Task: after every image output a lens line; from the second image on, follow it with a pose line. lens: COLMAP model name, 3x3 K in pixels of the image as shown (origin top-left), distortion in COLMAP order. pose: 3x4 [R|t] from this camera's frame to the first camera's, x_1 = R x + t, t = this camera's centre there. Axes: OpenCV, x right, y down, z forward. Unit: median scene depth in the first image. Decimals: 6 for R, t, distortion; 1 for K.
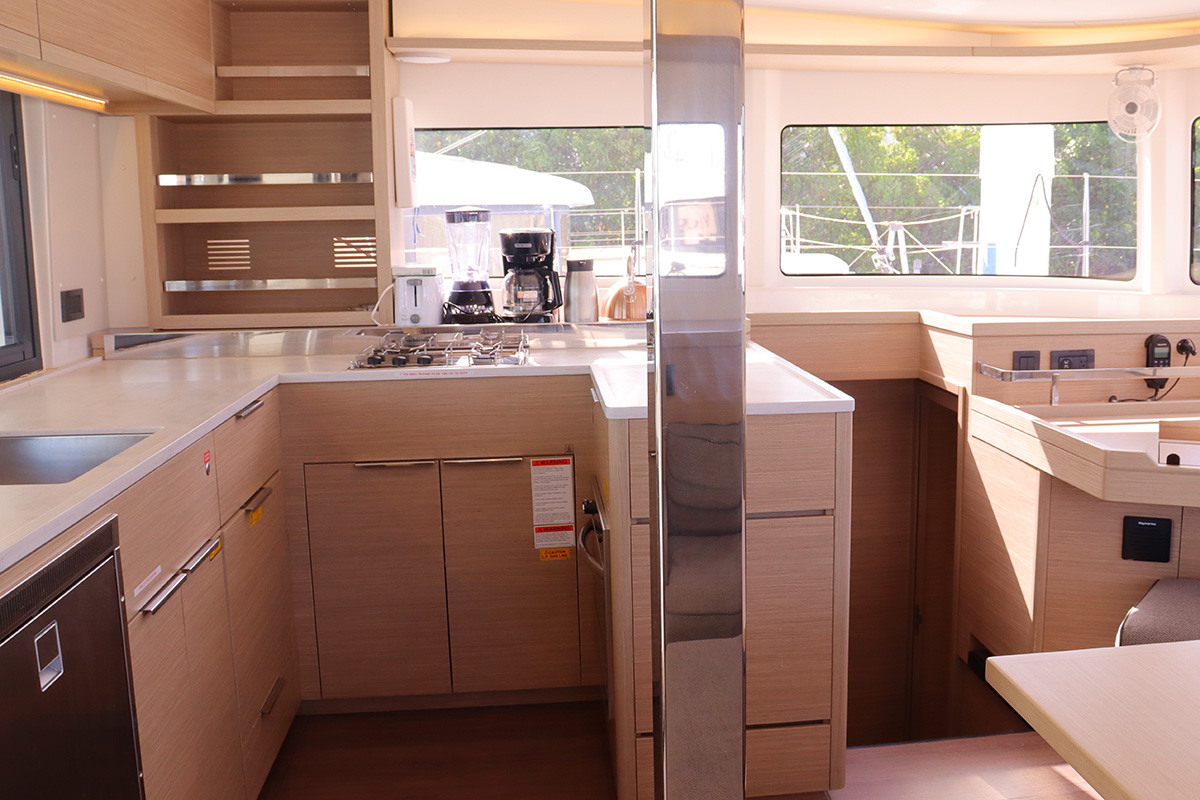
lens RADIAL K [[1179.1, 0, 677.4], [0, 1179.1, 401.3], [0, 0, 1]] dist [-0.176073, 0.176500]
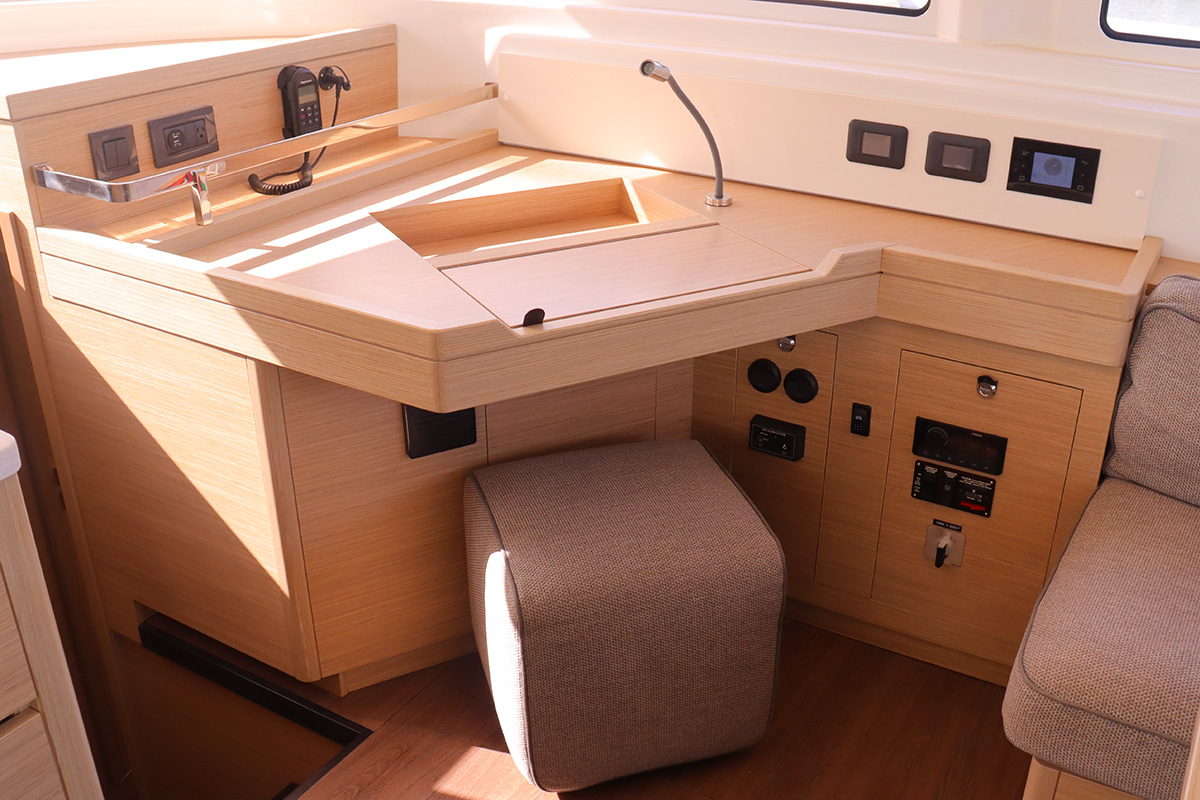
lens RADIAL K [[1179.1, 0, 677.4], [0, 1179.1, 401.3], [0, 0, 1]] dist [-0.176073, 0.176500]
pose [[0.580862, -0.332837, 0.742845, 0.004488], [0.092263, 0.933623, 0.346172, -0.086526], [-0.808756, -0.132541, 0.573015, 0.442426]]
